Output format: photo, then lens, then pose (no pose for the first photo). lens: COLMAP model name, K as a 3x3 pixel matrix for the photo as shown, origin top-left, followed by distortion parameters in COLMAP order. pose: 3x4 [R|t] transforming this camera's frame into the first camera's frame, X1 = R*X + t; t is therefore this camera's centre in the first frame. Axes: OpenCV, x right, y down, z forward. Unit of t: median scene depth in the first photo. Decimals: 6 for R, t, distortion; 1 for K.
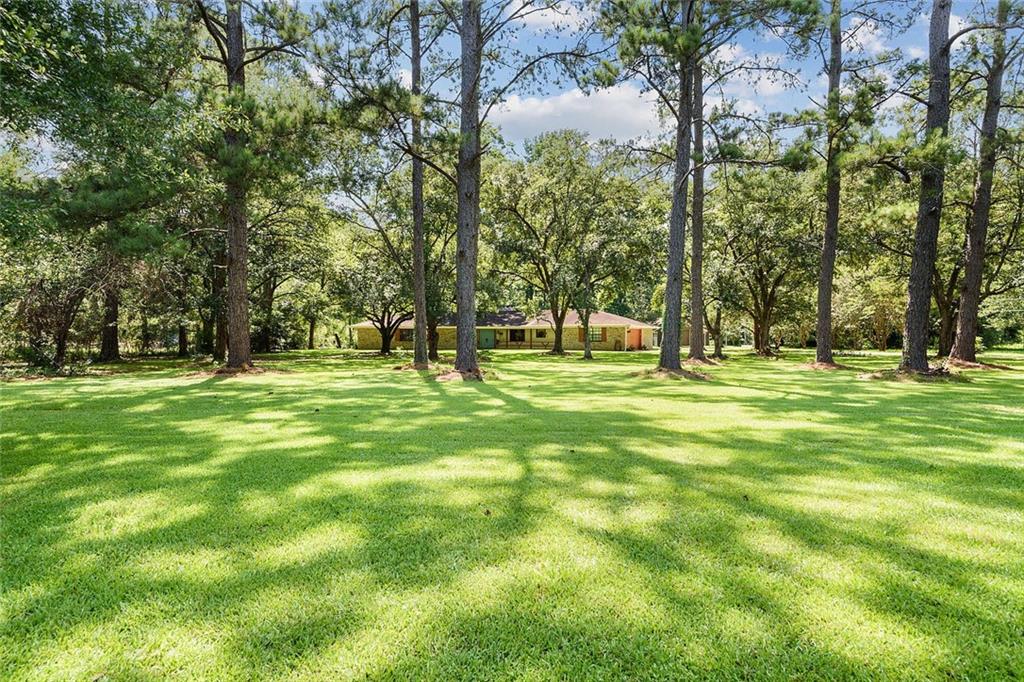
lens RADIAL K [[561.3, 0, 511.9], [0, 561.3, 339.1], [0, 0, 1]] dist [0.000042, 0.000000]
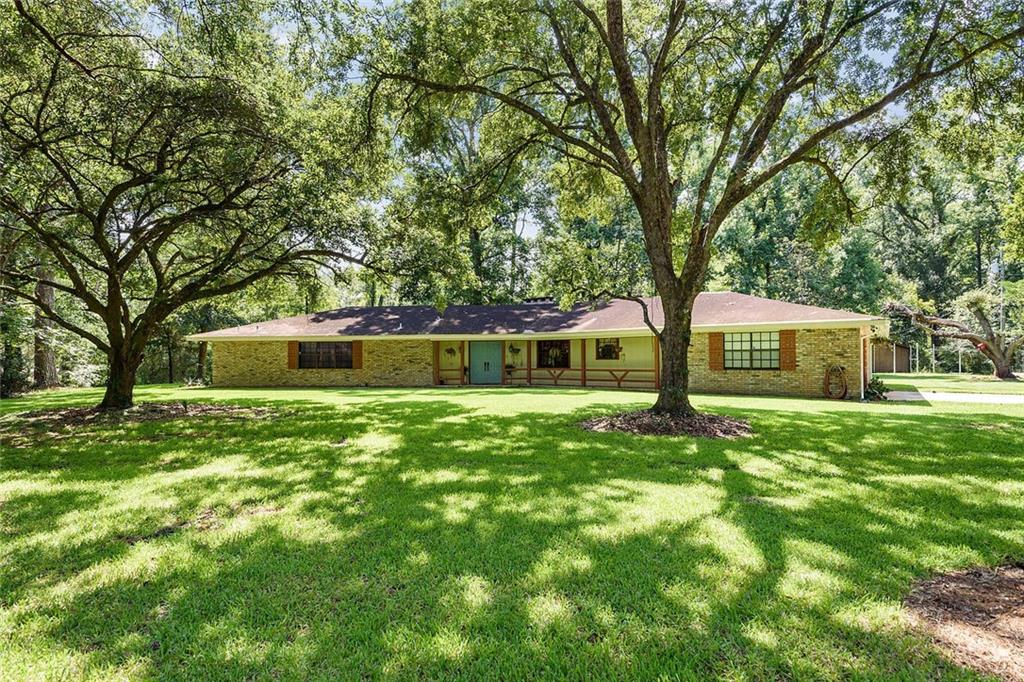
lens RADIAL K [[561.3, 0, 511.8], [0, 561.3, 343.7], [0, 0, 1]] dist [0.000042, 0.000000]
pose [[0.992706, -0.006562, -0.120379, 0.030788], [0.002837, 0.999513, -0.031085, -0.001616], [0.120525, 0.030517, 0.992241, 0.571702]]
